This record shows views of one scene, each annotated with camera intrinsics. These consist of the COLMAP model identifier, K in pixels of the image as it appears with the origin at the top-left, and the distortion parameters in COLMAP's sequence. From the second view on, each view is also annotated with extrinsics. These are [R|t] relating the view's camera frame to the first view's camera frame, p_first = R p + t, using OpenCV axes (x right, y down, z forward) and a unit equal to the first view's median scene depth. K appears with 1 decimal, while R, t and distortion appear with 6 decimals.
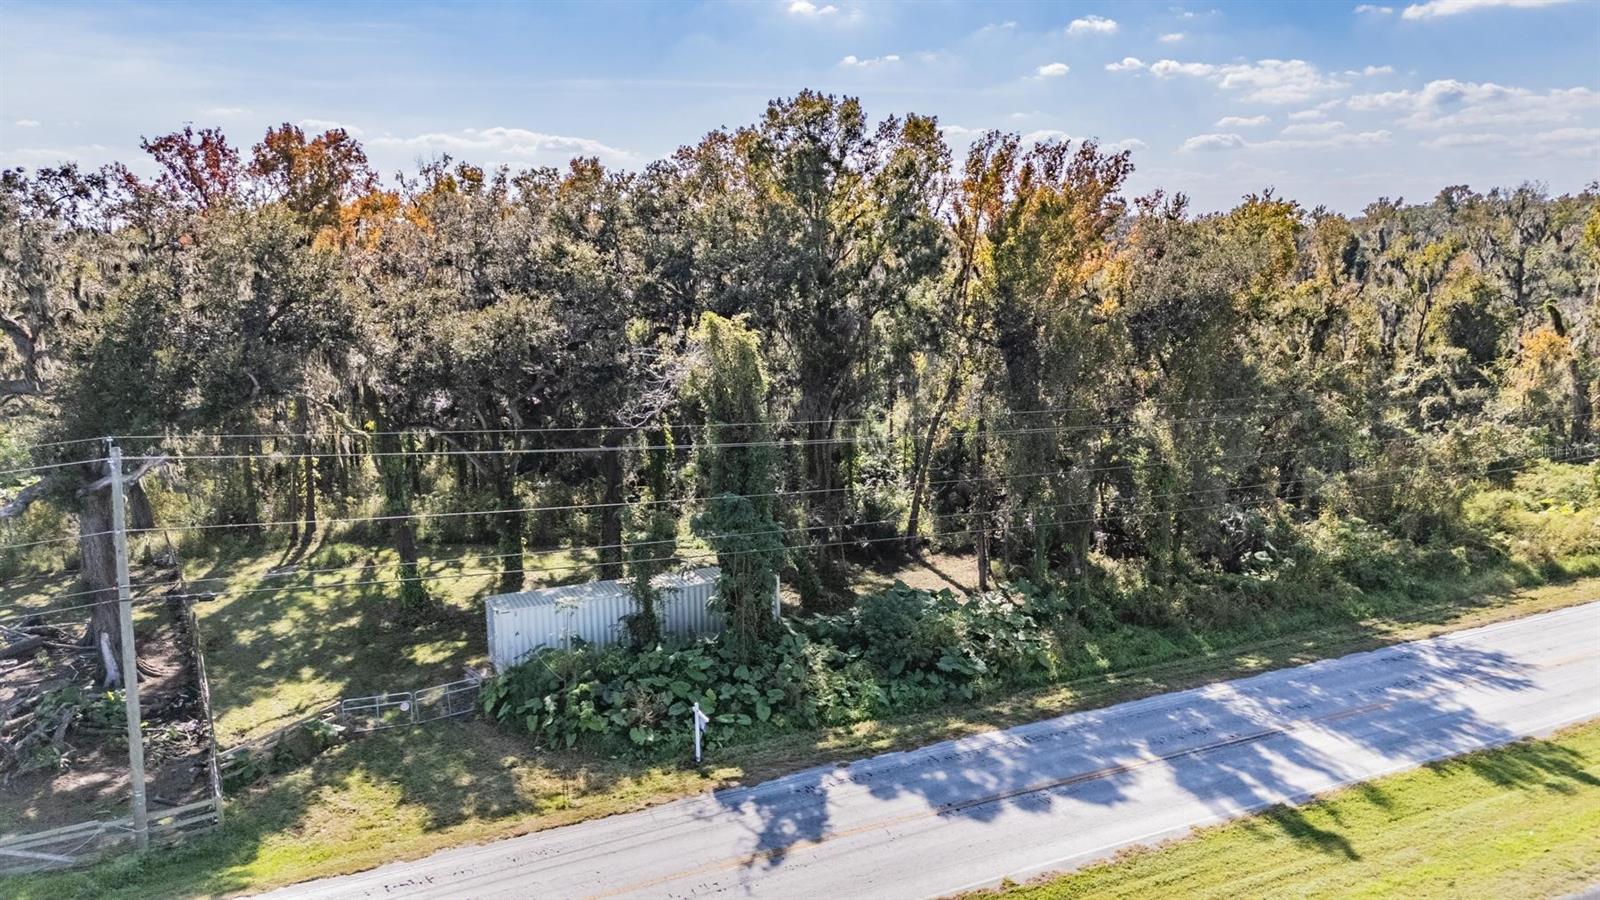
lens RADIAL K [[1192.2, 0, 810.7], [0, 1192.2, 407.0], [0, 0, 1]] dist [0.075142, -0.065733]
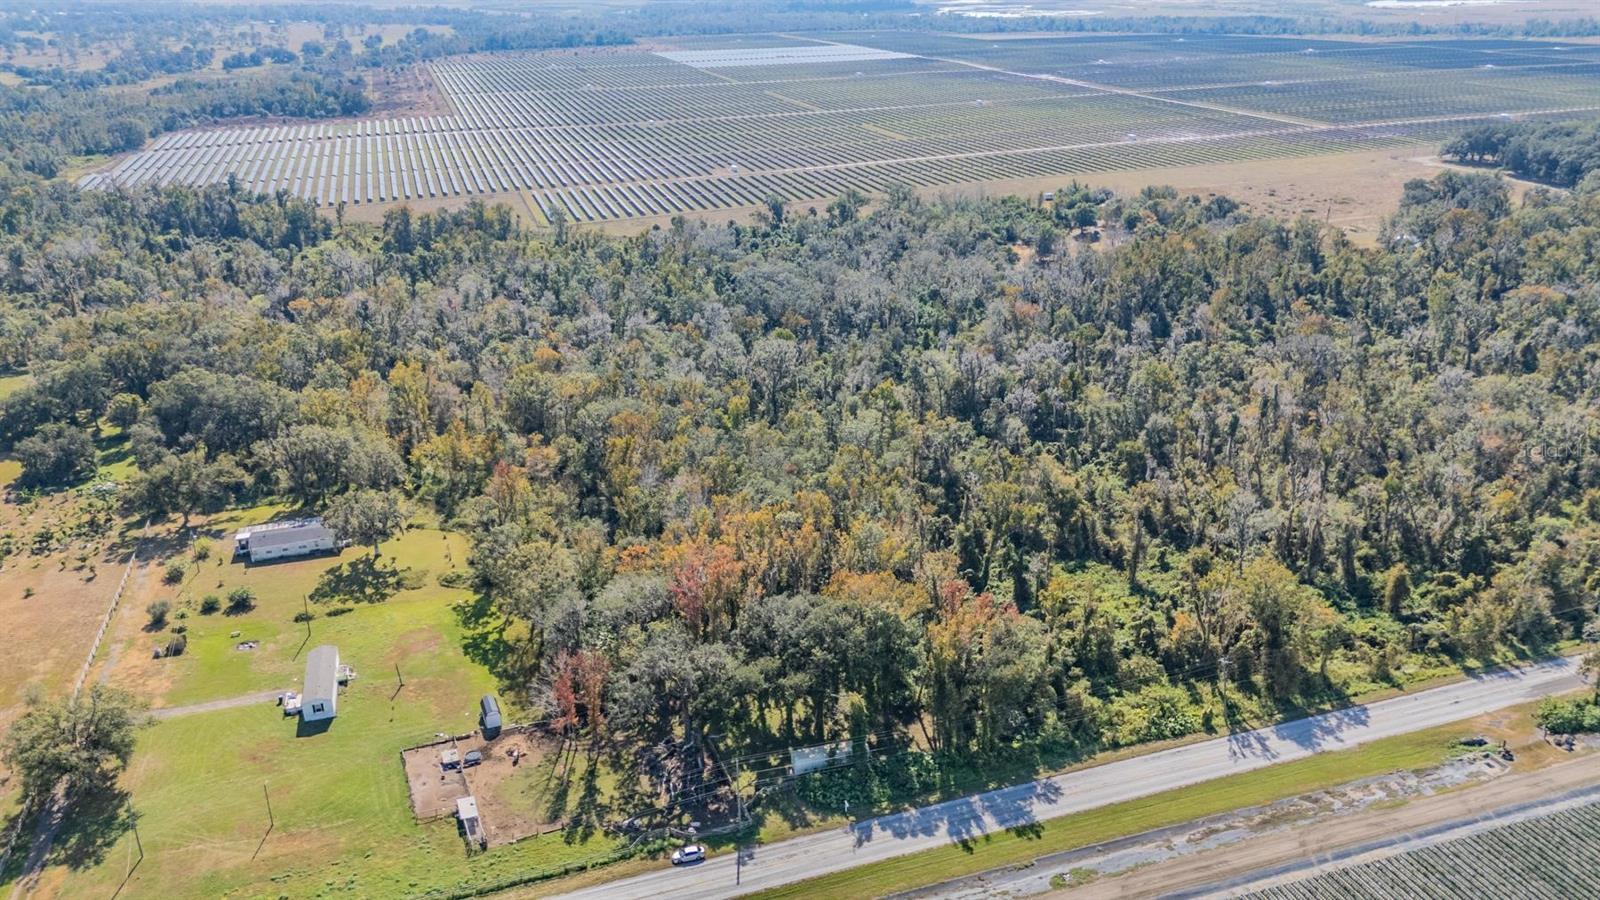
lens RADIAL K [[1178.3, 0, 800.0], [0, 1178.3, 450.0], [0, 0, 1]] dist [0.064018, -0.053733]
pose [[0.991237, 0.047952, -0.123083, 0.214046], [-0.015940, 0.968396, 0.248909, -2.076536], [0.131129, -0.244766, 0.960674, -2.884412]]
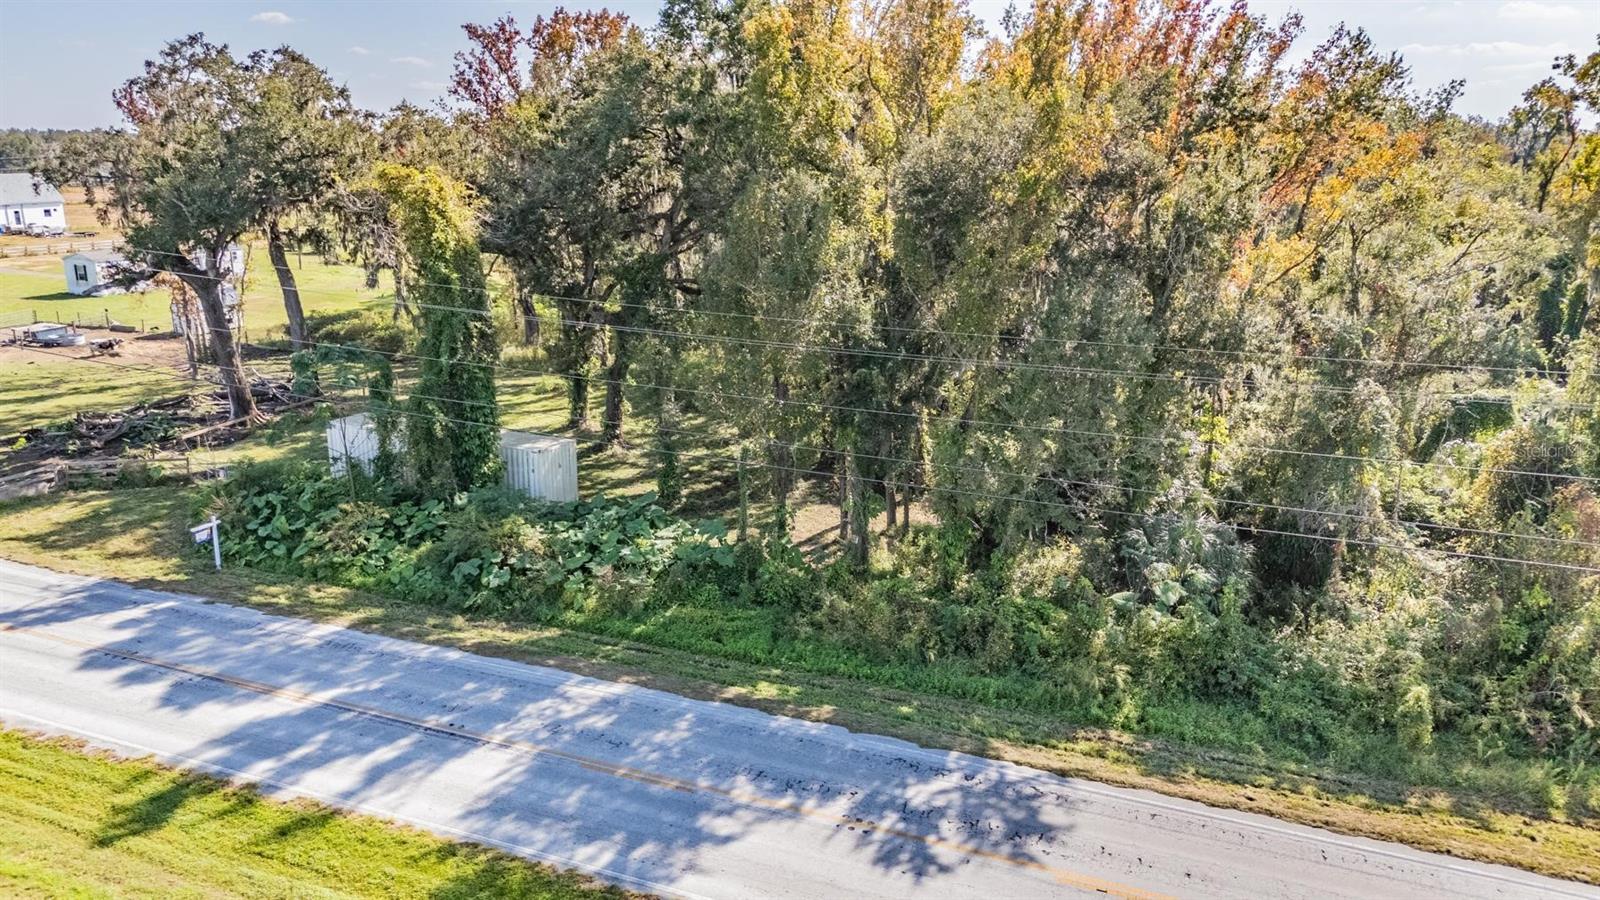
lens RADIAL K [[1192.2, 0, 810.7], [0, 1192.2, 407.0], [0, 0, 1]] dist [0.075142, -0.065733]
pose [[0.652544, 0.170643, -0.738287, 1.057523], [-0.114156, 0.985332, 0.126846, -0.054730], [0.749103, 0.001507, 0.662452, 0.670563]]
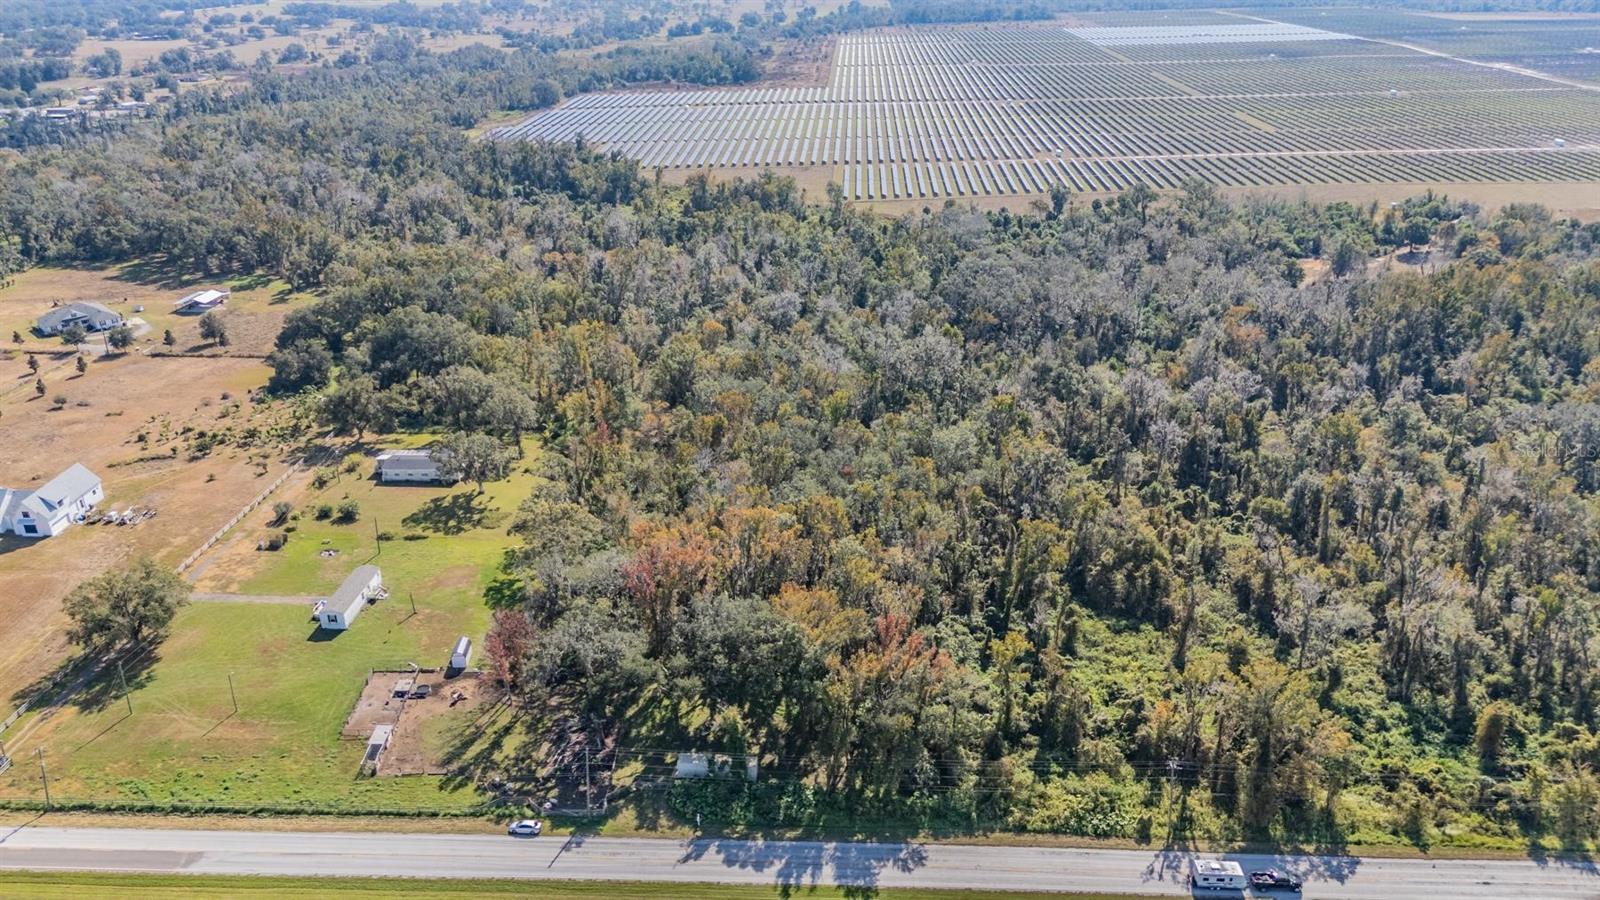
lens RADIAL K [[1178.3, 0, 800.0], [0, 1178.3, 450.0], [0, 0, 1]] dist [0.064018, -0.053733]
pose [[0.876606, 0.188970, -0.442552, 1.855368], [-0.063914, 0.957241, 0.282142, -2.220553], [0.476946, -0.219042, 0.851201, -2.159148]]
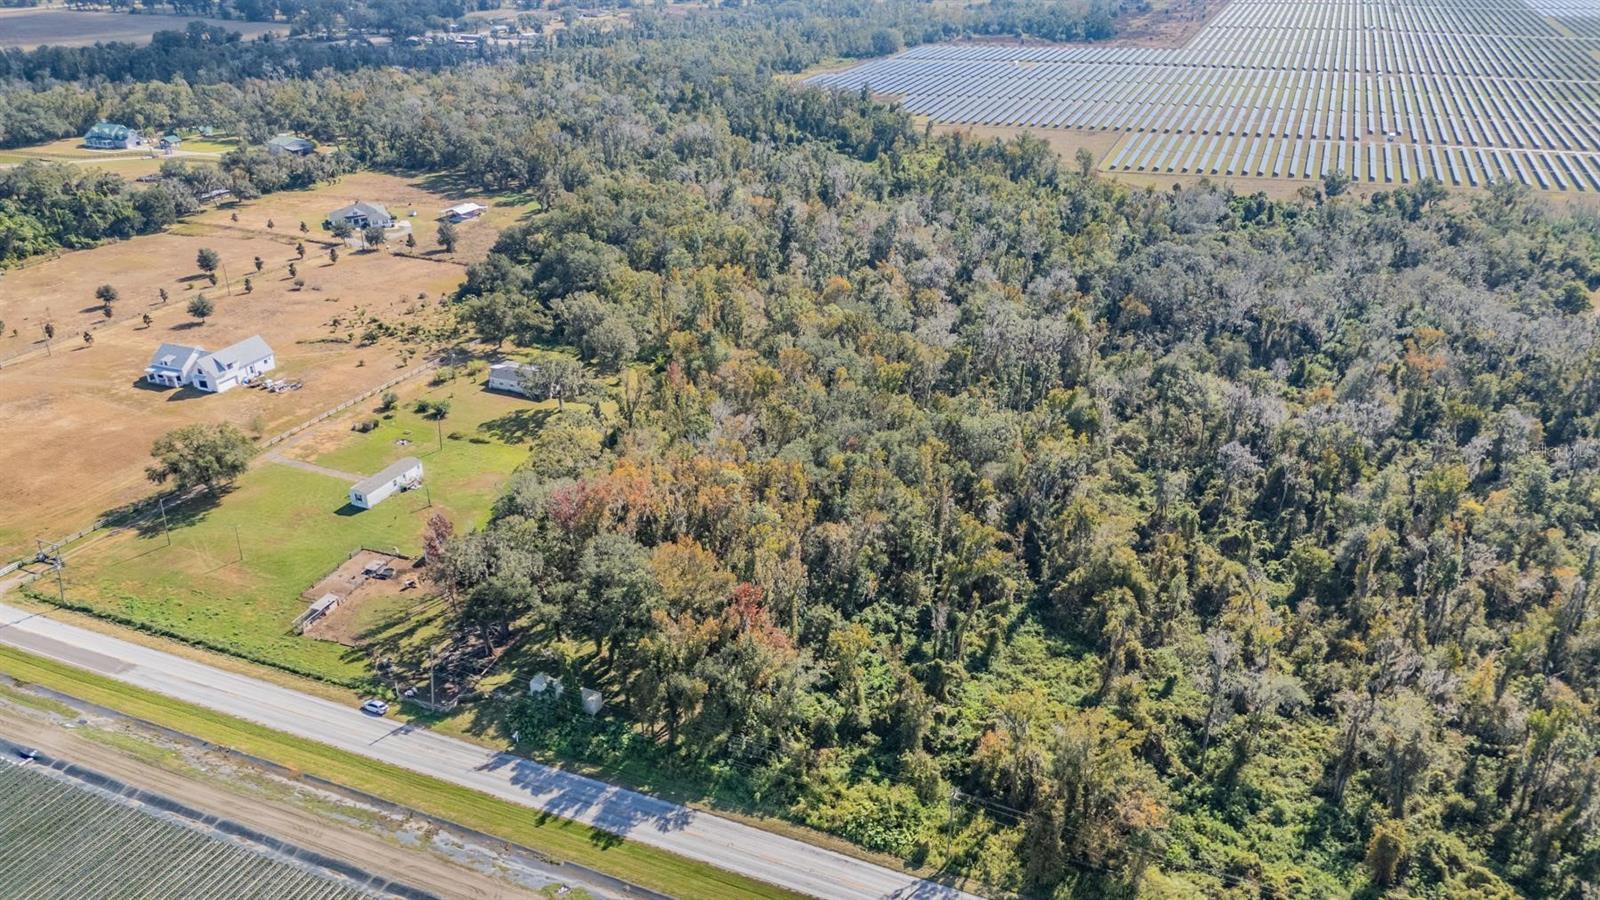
lens RADIAL K [[1178.3, 0, 800.0], [0, 1178.3, 450.0], [0, 0, 1]] dist [0.064018, -0.053733]
pose [[0.658298, 0.329259, -0.676929, 3.290622], [-0.111776, 0.932052, 0.344651, -2.406562], [0.744413, -0.151218, 0.650371, -0.965713]]
